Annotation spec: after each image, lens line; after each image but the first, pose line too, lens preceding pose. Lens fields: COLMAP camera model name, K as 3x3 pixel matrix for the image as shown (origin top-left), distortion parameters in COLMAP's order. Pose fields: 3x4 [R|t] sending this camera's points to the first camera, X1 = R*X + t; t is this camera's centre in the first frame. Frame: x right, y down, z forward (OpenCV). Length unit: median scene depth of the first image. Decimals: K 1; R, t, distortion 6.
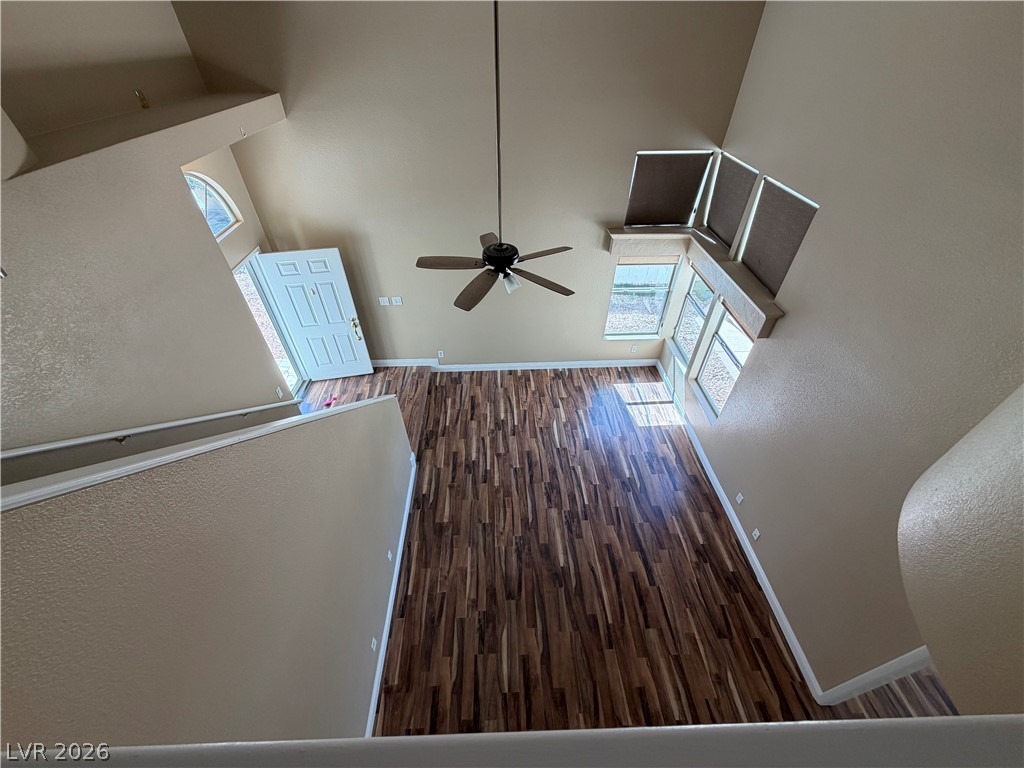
lens RADIAL K [[407.6, 0, 509.9], [0, 407.6, 380.1], [0, 0, 1]] dist [0.000065, 0.000098]
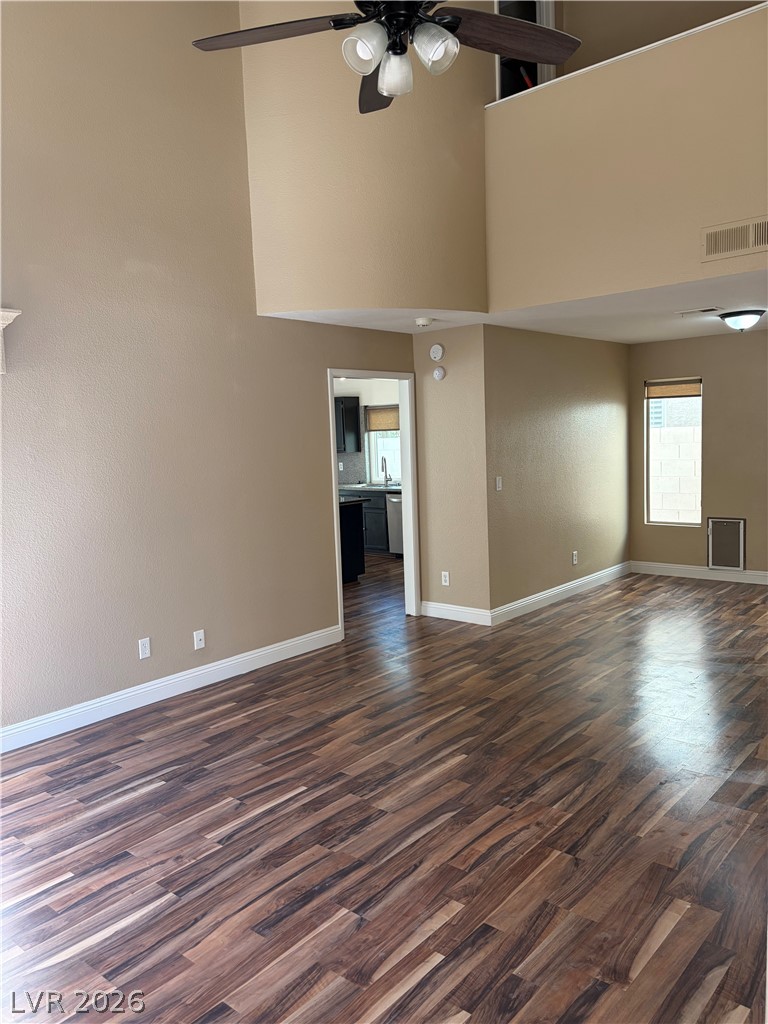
lens RADIAL K [[774.1, 0, 384.0], [0, 774.1, 512.0], [0, 0, 1]] dist [0.042640, -0.040802]
pose [[-0.735340, -0.030497, 0.677012, -0.361995], [0.482151, 0.678477, 0.554255, -0.247675], [-0.476240, 0.733988, -0.484207, 1.149613]]
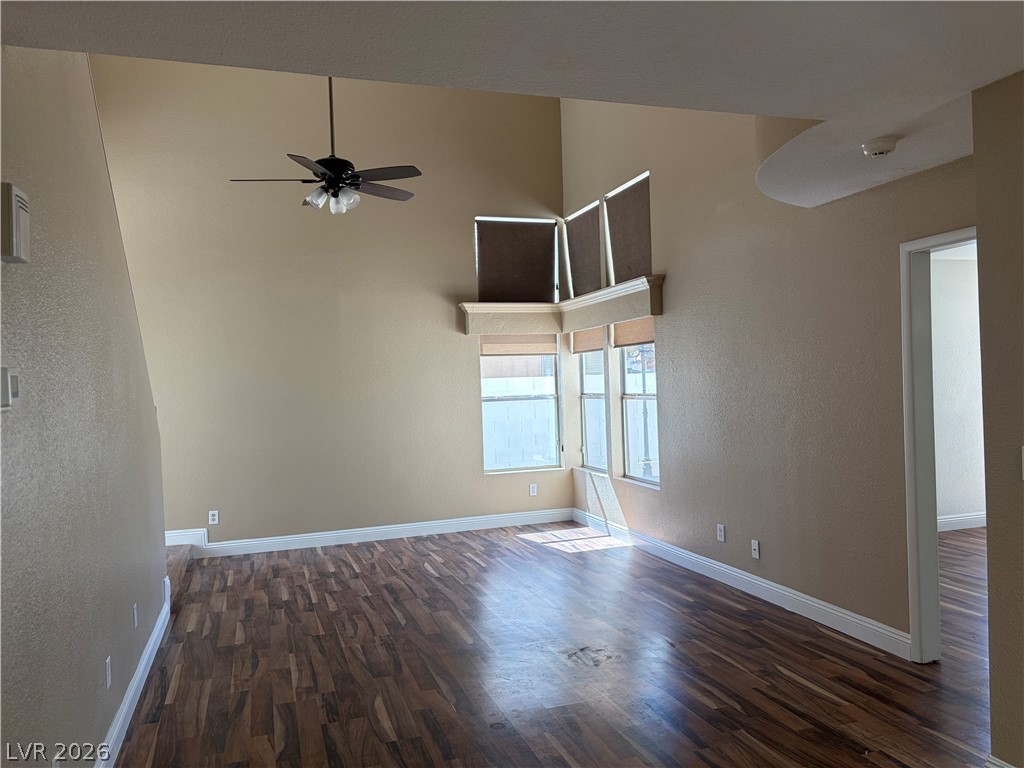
lens RADIAL K [[774.1, 0, 510.9], [0, 774.1, 389.1], [0, 0, 1]] dist [0.042640, -0.040802]
pose [[0.960451, -0.029861, 0.276843, -0.088842], [0.205299, 0.747613, -0.631606, 0.785339], [-0.188111, 0.663463, 0.724176, 0.011562]]
